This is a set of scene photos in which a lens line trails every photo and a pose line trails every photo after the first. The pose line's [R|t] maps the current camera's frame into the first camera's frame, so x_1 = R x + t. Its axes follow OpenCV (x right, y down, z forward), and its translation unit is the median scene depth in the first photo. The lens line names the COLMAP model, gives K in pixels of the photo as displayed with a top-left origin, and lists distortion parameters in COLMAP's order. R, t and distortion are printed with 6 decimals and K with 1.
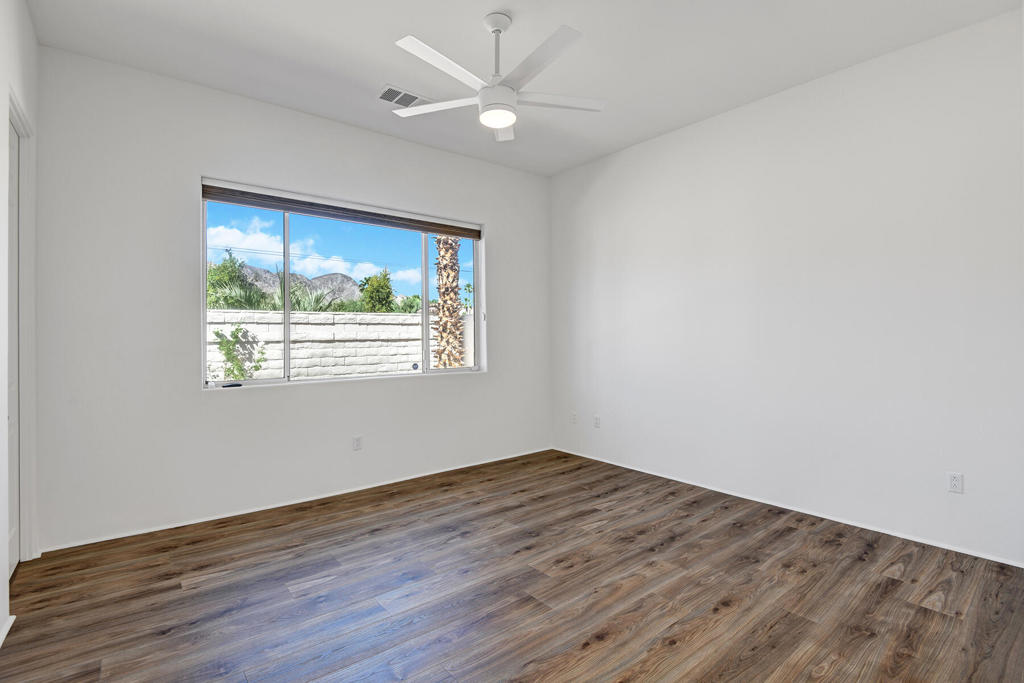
lens RADIAL K [[457.4, 0, 512.0], [0, 457.4, 341.5], [0, 0, 1]] dist [-0.025776, -0.001191]
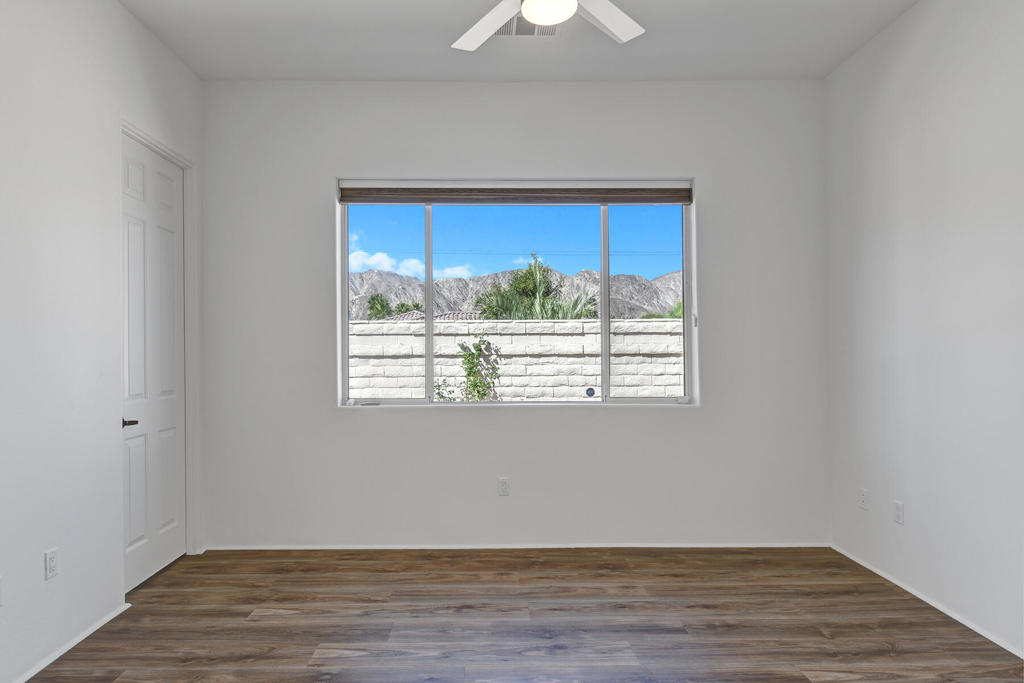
lens RADIAL K [[583.3, 0, 514.1], [0, 583.3, 351.6], [0, 0, 1]] dist [0.038949, -0.043440]
pose [[0.795403, 0.005489, -0.606055, 0.316121], [-0.009126, 0.999954, -0.002921, -0.007338], [0.606012, 0.007854, 0.795417, 0.237809]]
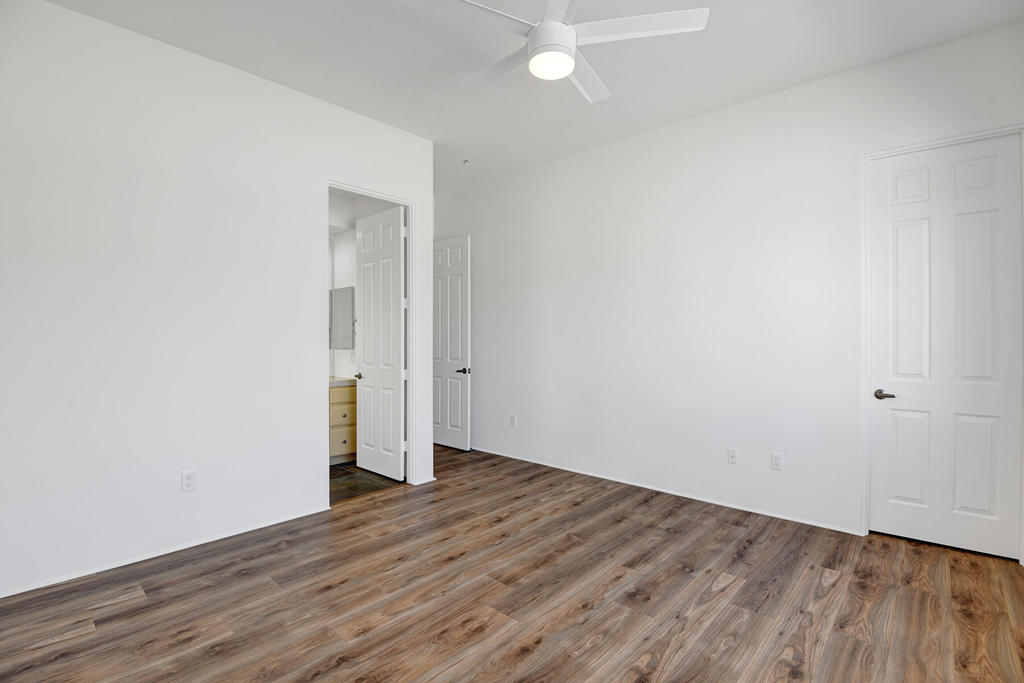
lens RADIAL K [[457.4, 0, 512.0], [0, 457.4, 341.5], [0, 0, 1]] dist [-0.025776, -0.001191]
pose [[-0.986307, 0.009979, -0.164620, 0.130428], [0.006957, 0.999797, 0.018923, -0.019855], [0.164775, 0.017518, -0.986176, 1.337899]]
